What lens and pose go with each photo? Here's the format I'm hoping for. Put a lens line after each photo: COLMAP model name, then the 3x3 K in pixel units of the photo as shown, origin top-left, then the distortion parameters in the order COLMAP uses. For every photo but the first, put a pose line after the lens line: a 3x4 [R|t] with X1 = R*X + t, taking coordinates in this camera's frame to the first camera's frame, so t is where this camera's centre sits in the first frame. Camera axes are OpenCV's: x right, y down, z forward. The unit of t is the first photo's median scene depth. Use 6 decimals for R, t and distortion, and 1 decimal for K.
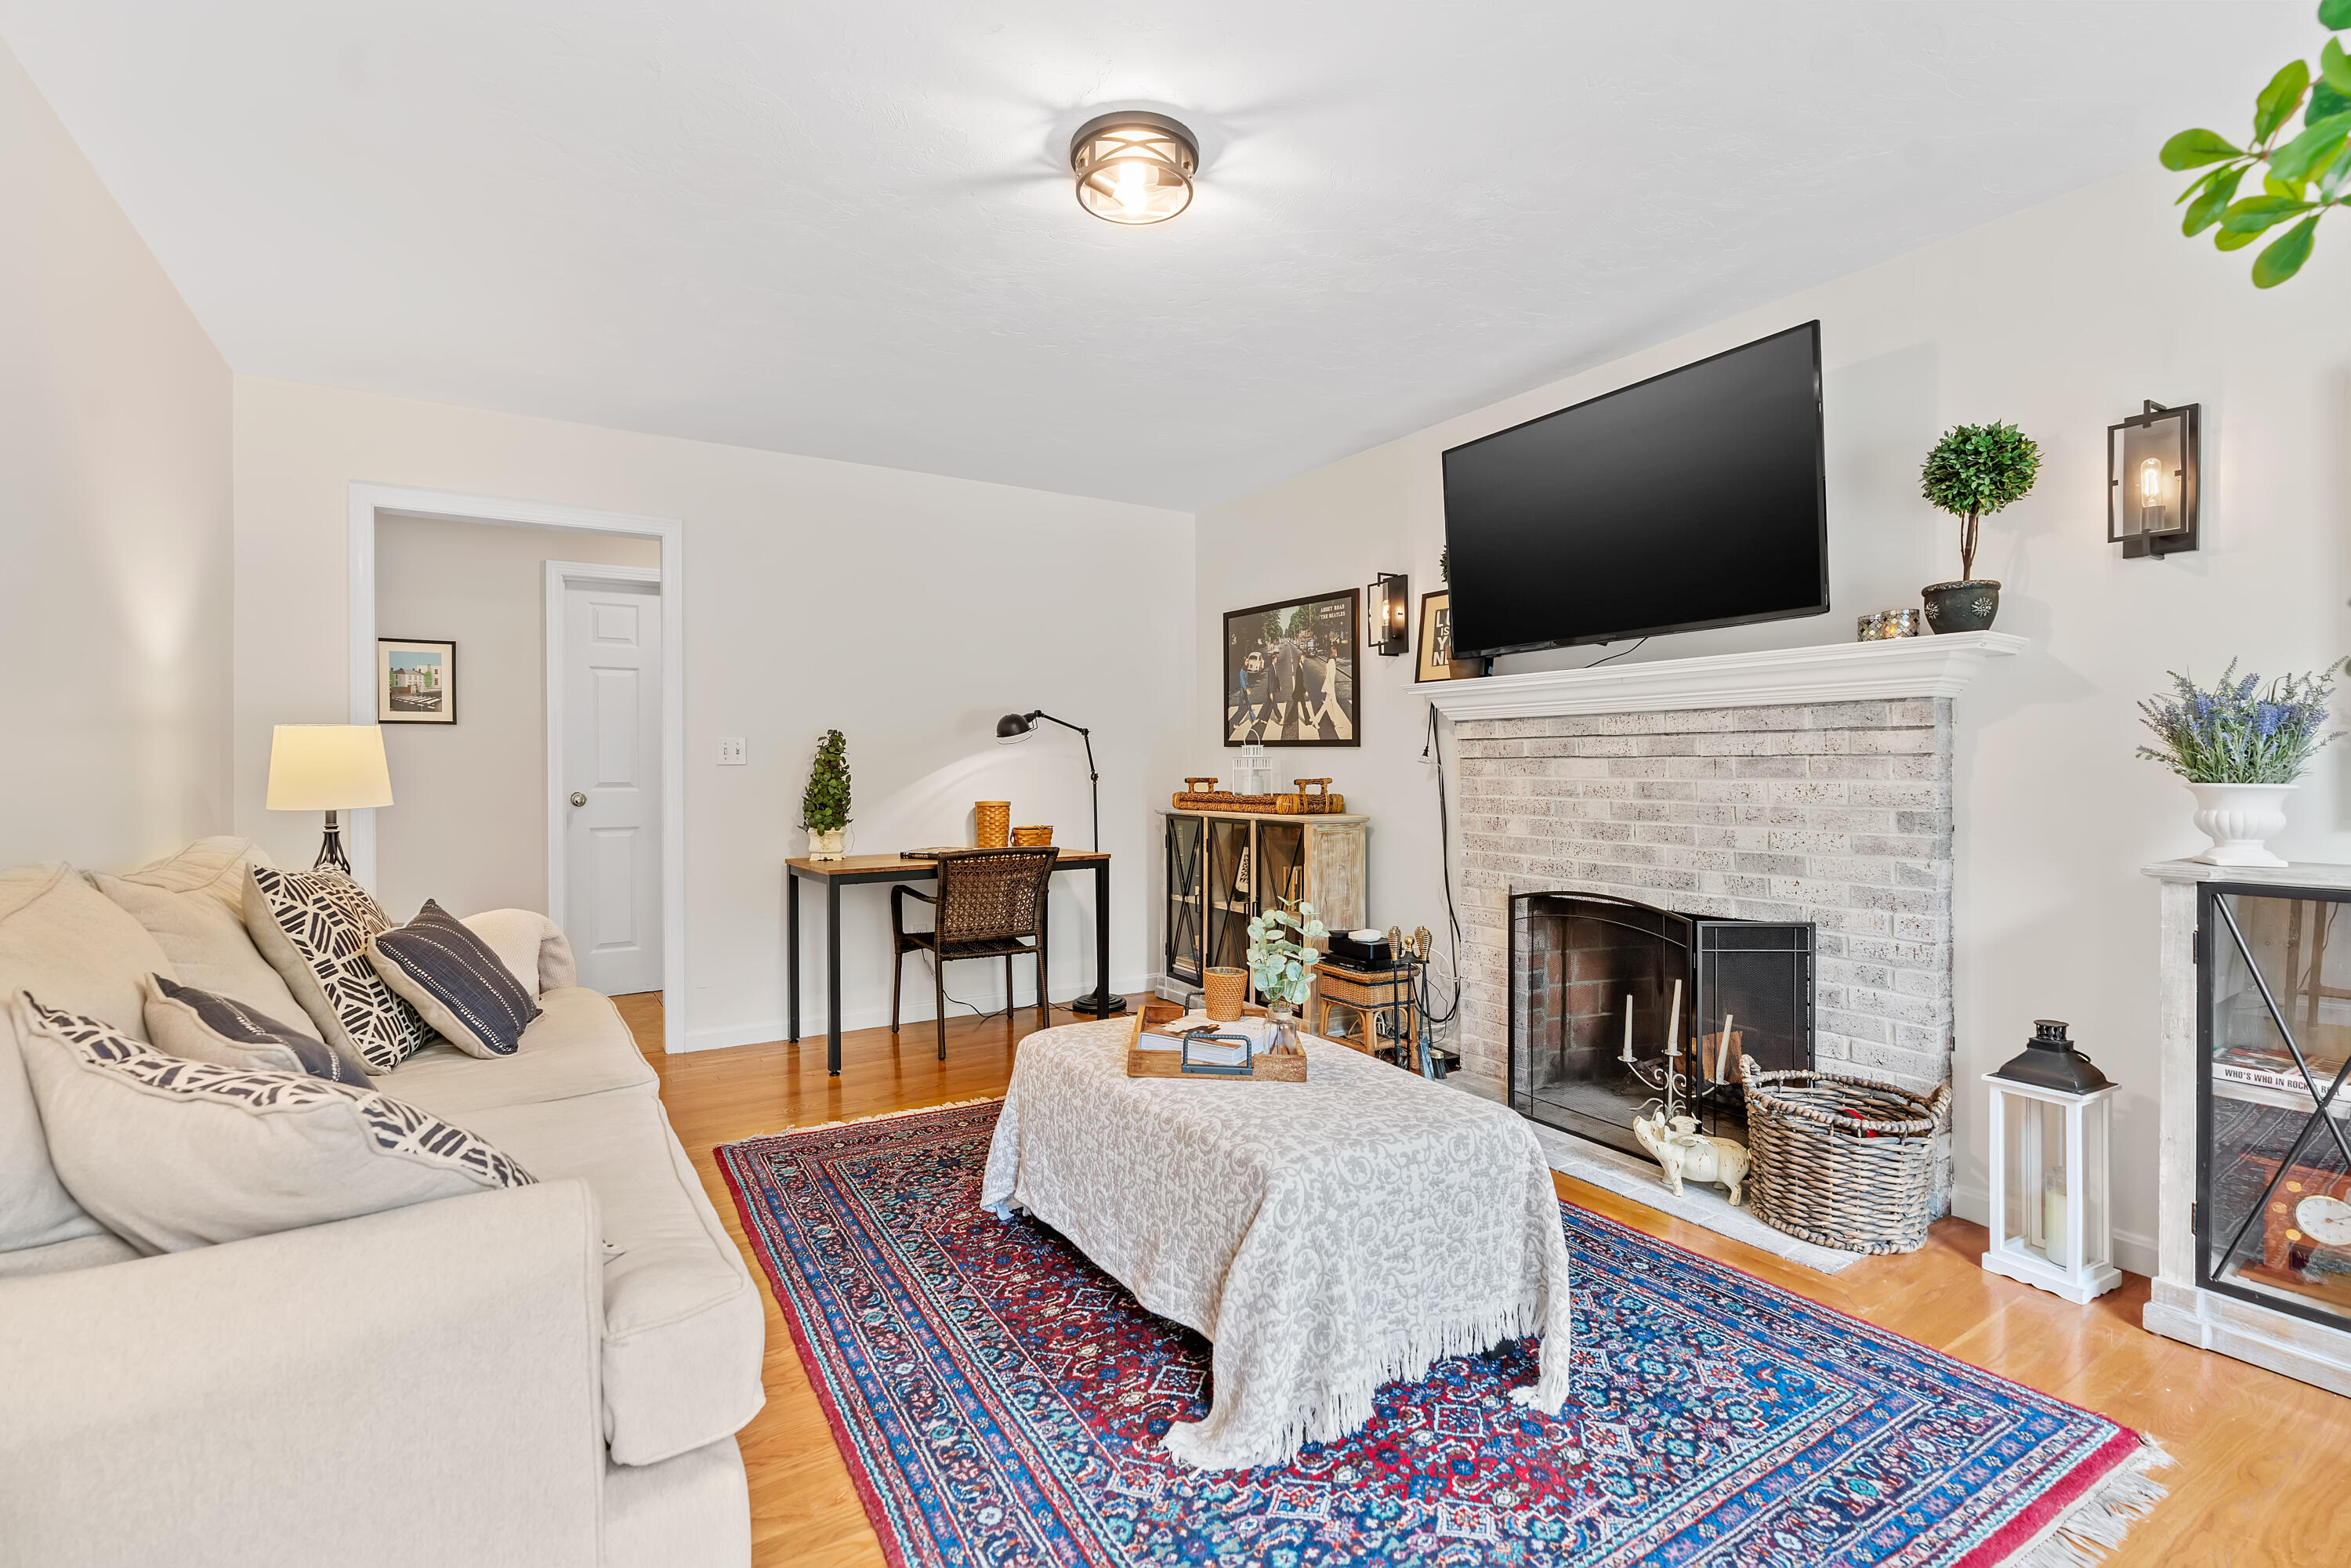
lens RADIAL K [[1051.0, 0, 1179.7], [0, 1051.0, 778.6], [0, 0, 1]] dist [-0.015287, 0.005438]
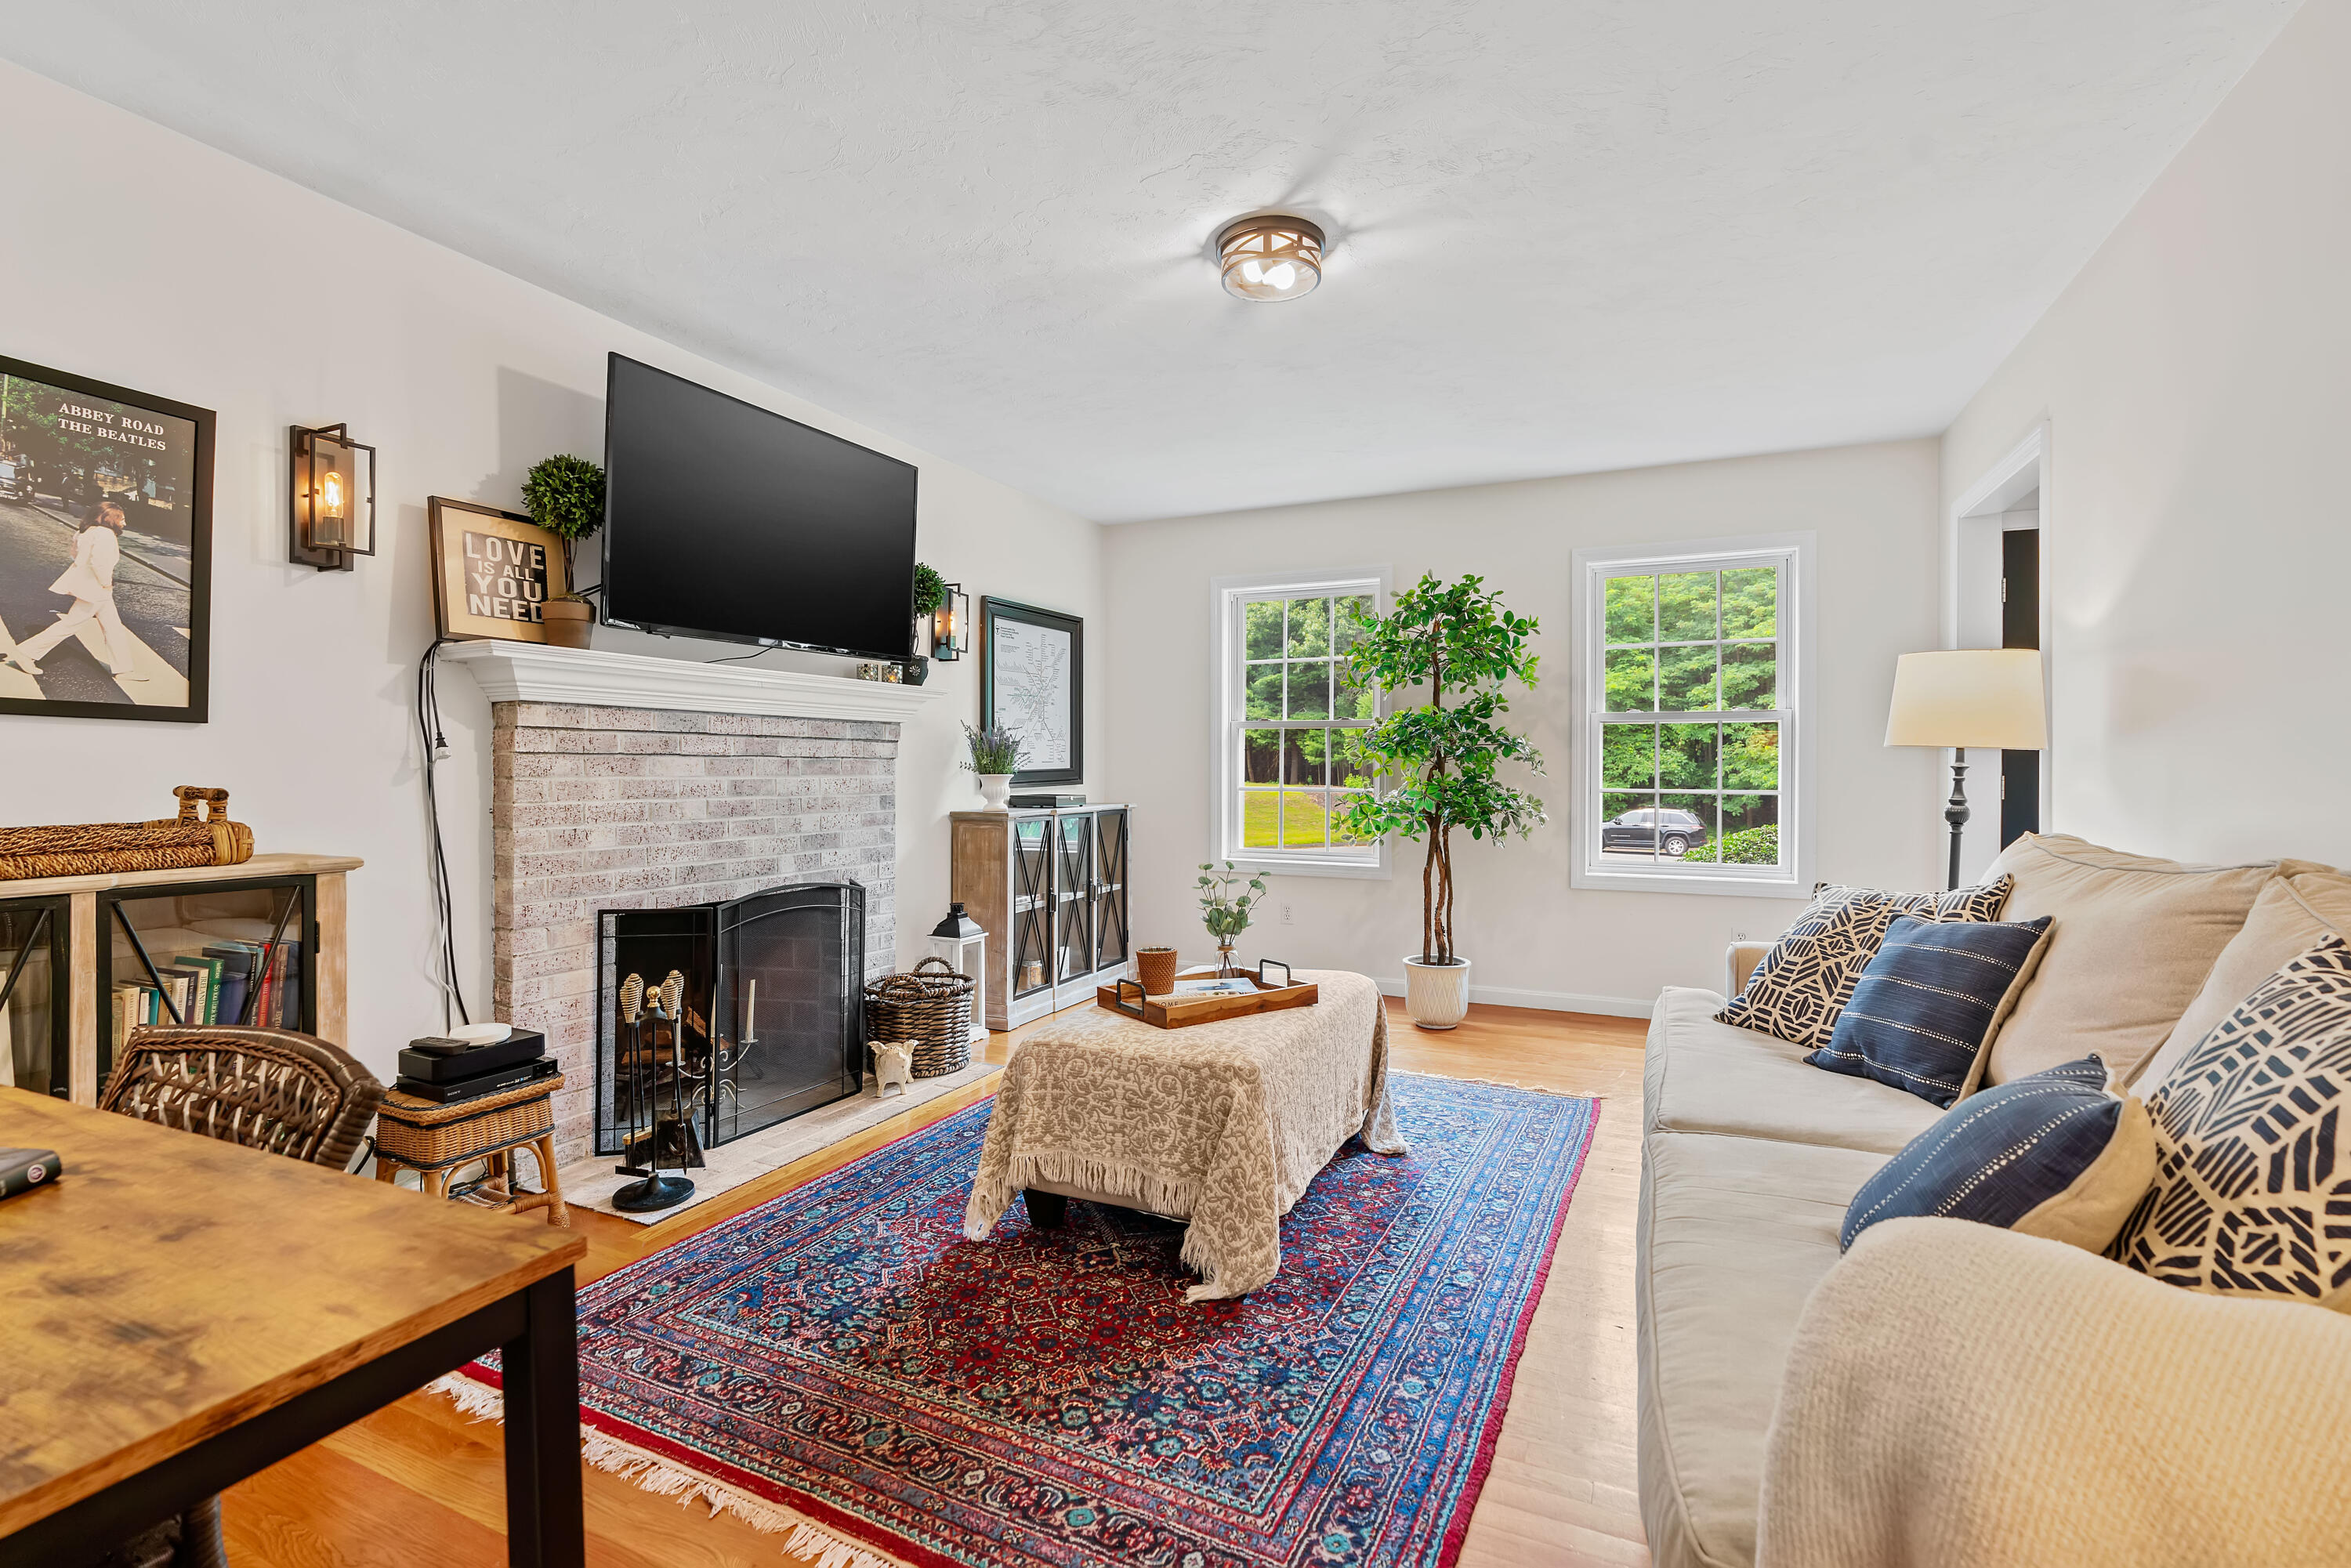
lens RADIAL K [[1051.0, 0, 1163.6], [0, 1051.0, 763.4], [0, 0, 1]] dist [-0.015287, 0.005438]
pose [[-0.526045, 0.005553, 0.850438, -0.767813], [0.008804, 0.999961, -0.001083, -0.009743], [-0.850411, 0.006917, -0.526074, 1.339282]]
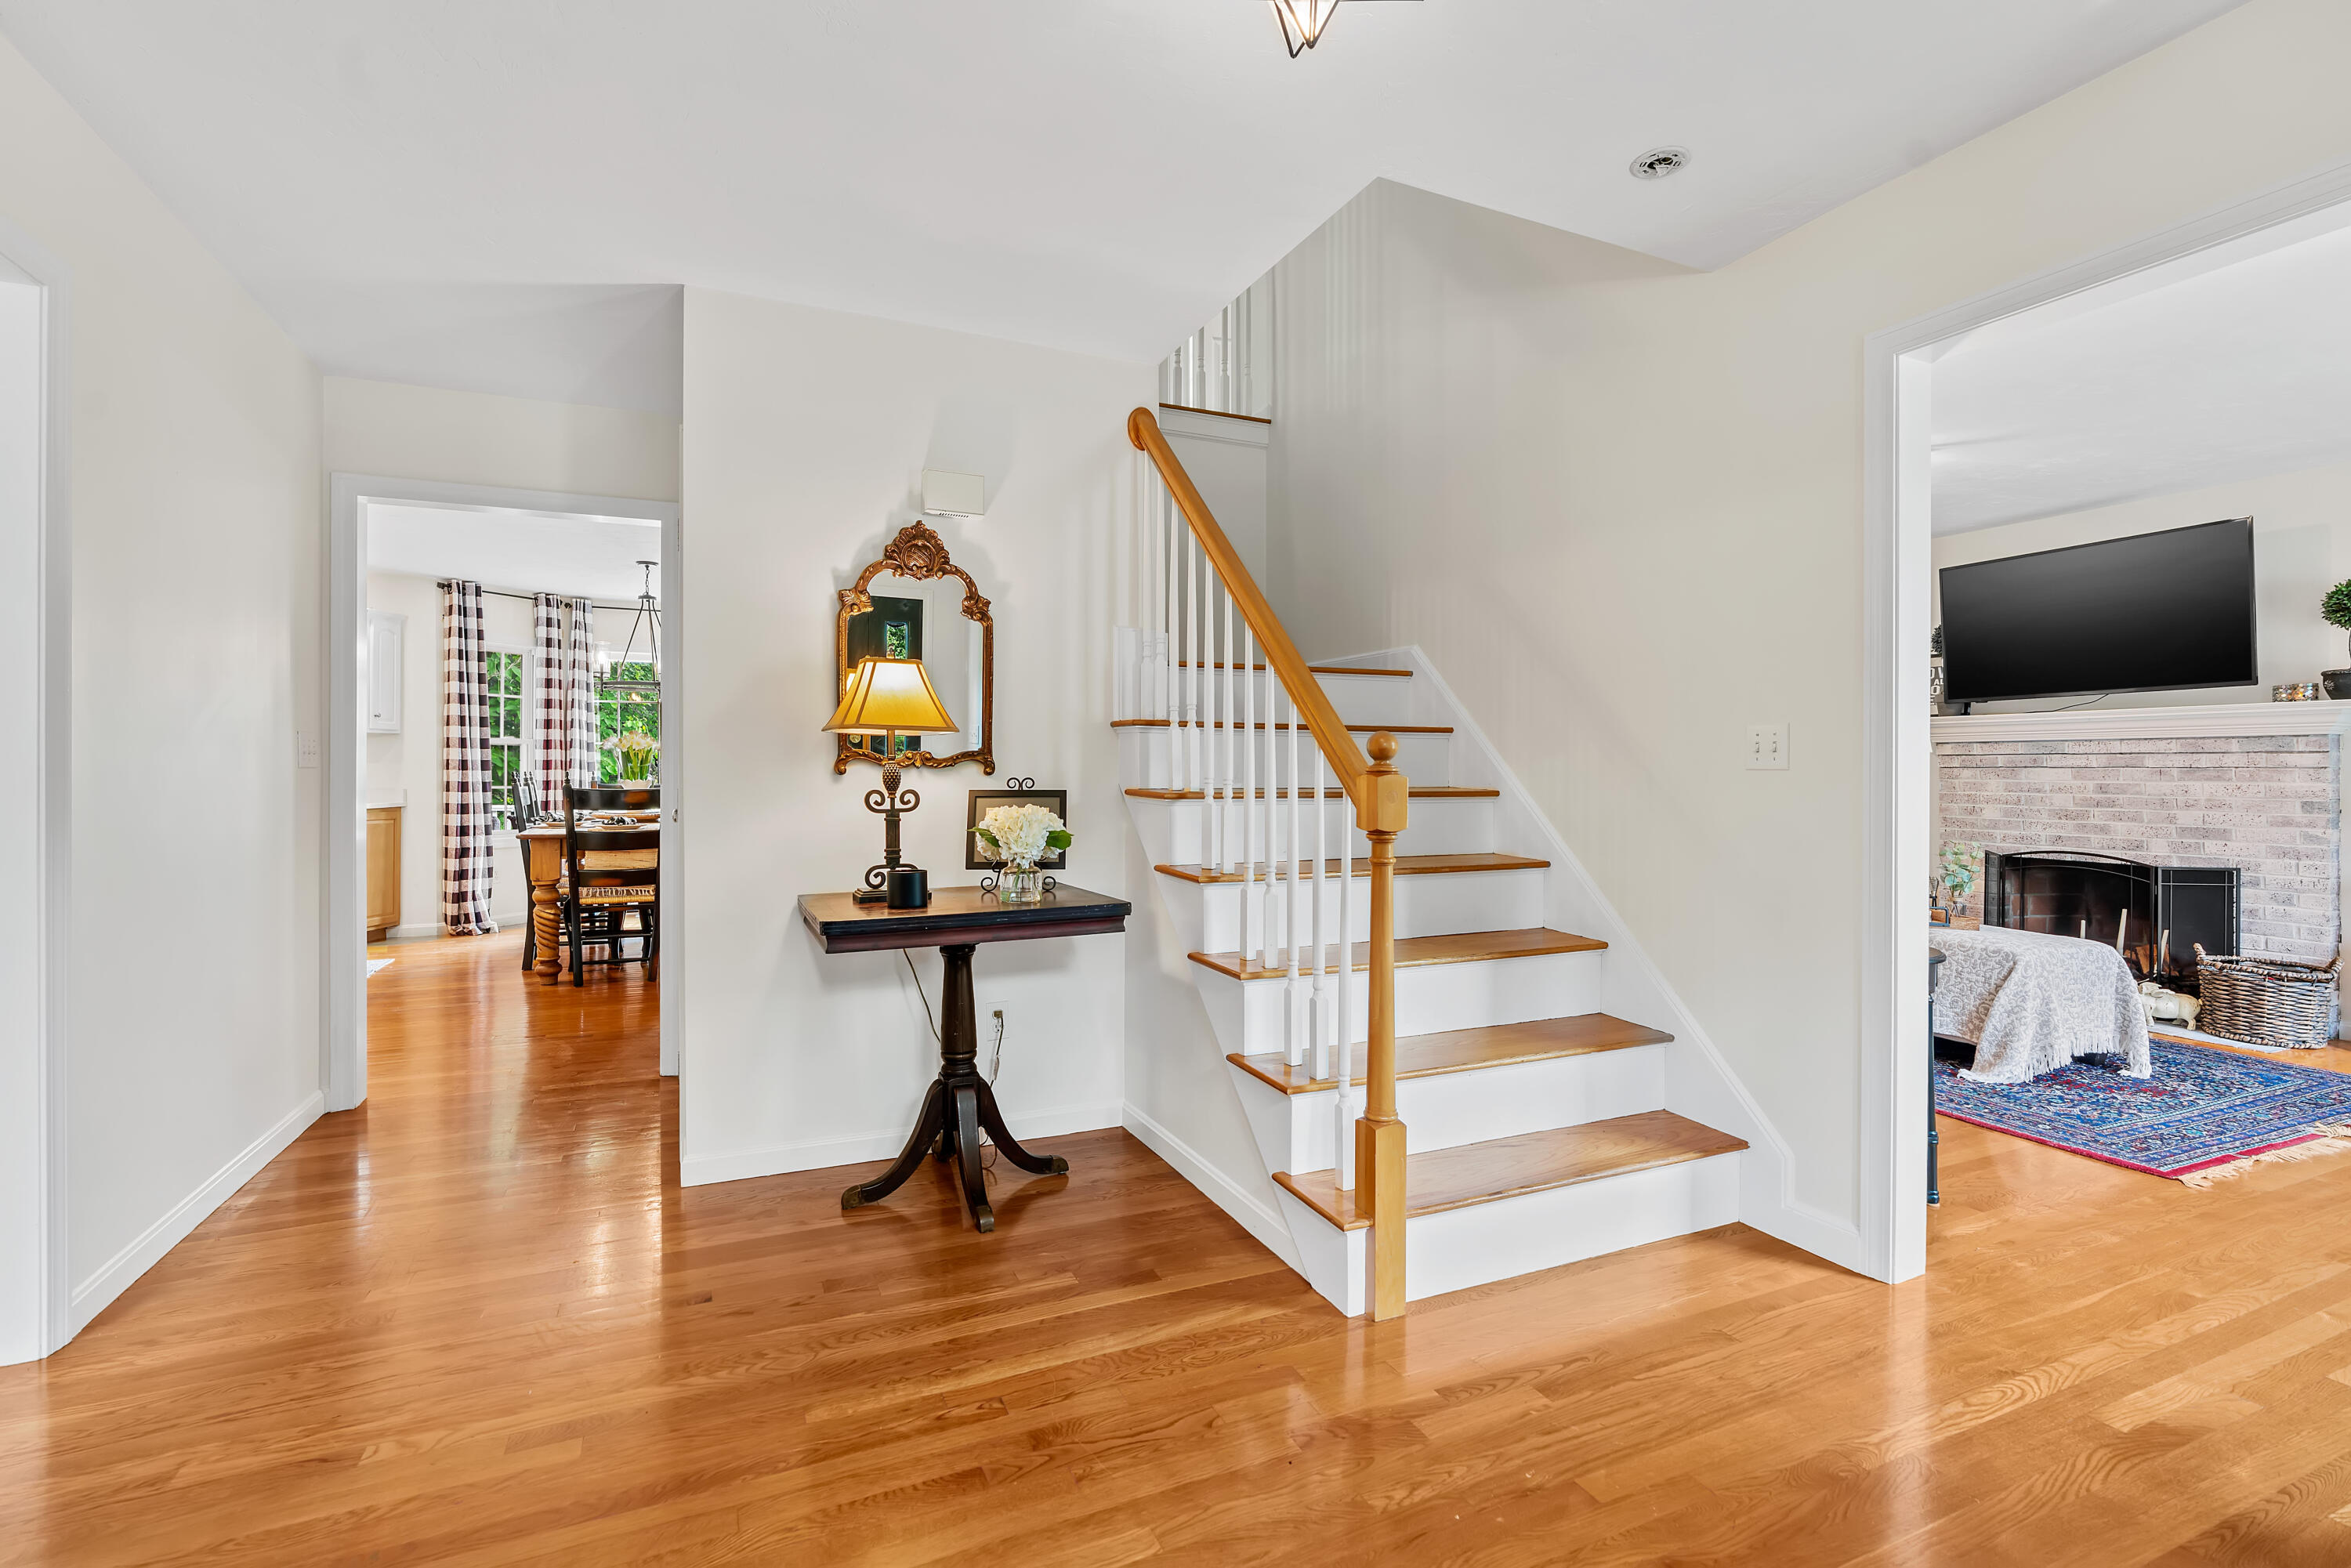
lens RADIAL K [[1051.0, 0, 1166.3], [0, 1051.0, 775.9], [0, 0, 1]] dist [-0.015287, 0.005438]
pose [[0.988856, 0.007865, -0.148668, -0.818097], [-0.008809, 0.999945, -0.005691, 0.014915], [0.148615, 0.006937, 0.988871, -0.873001]]
